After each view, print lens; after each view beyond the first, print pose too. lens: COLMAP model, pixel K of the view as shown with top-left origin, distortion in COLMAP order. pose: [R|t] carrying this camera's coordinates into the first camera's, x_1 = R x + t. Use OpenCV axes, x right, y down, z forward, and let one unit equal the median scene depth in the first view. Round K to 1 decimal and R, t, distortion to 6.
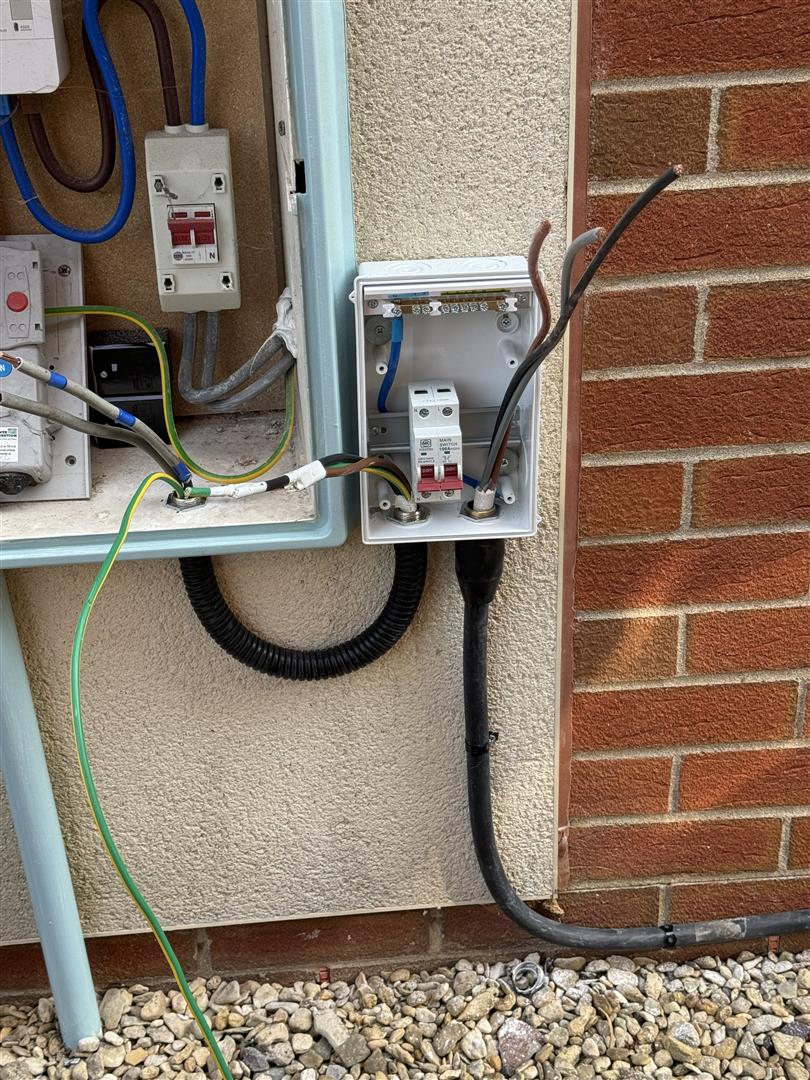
lens RADIAL K [[1572.0, 0, 405.0], [0, 1572.0, 540.0], [0, 0, 1]] dist [0.059878, -0.068586]
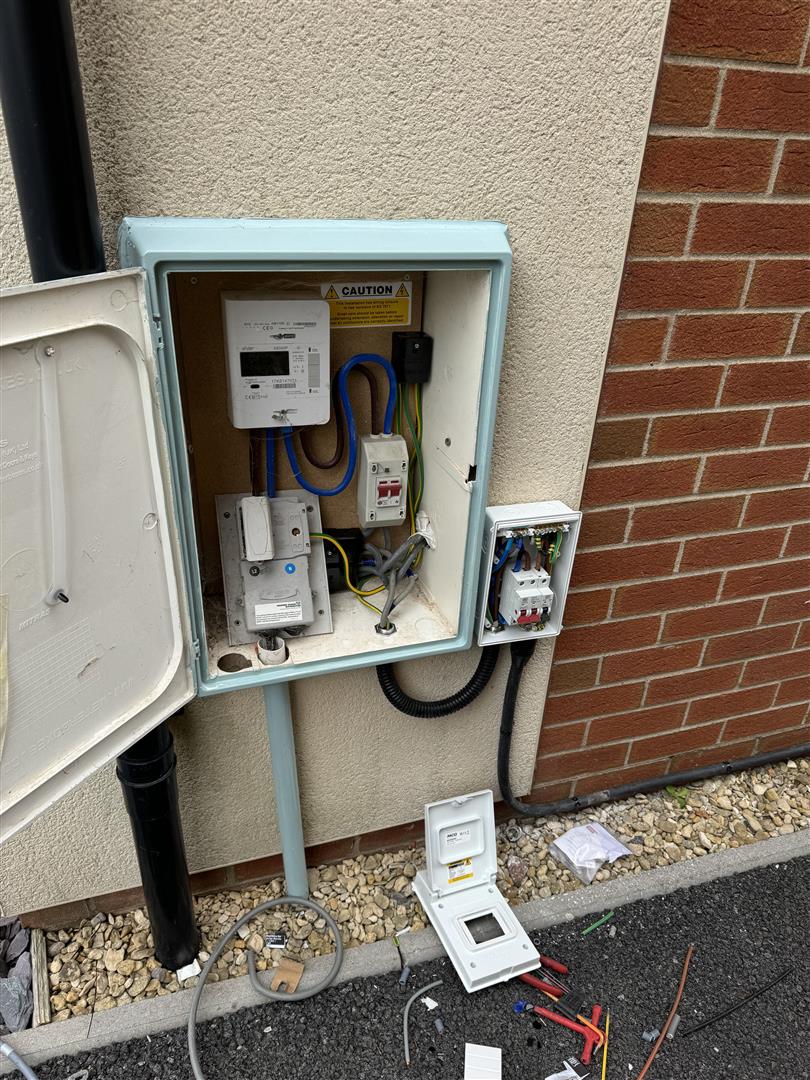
lens RADIAL K [[764.9, 0, 405.0], [0, 764.9, 540.0], [0, 0, 1]] dist [0.007579, -0.024996]
pose [[0.970665, -0.051122, 0.234938, -0.327853], [0.048305, 0.998675, 0.017736, -0.148591], [-0.235534, -0.005867, 0.971849, 0.100700]]
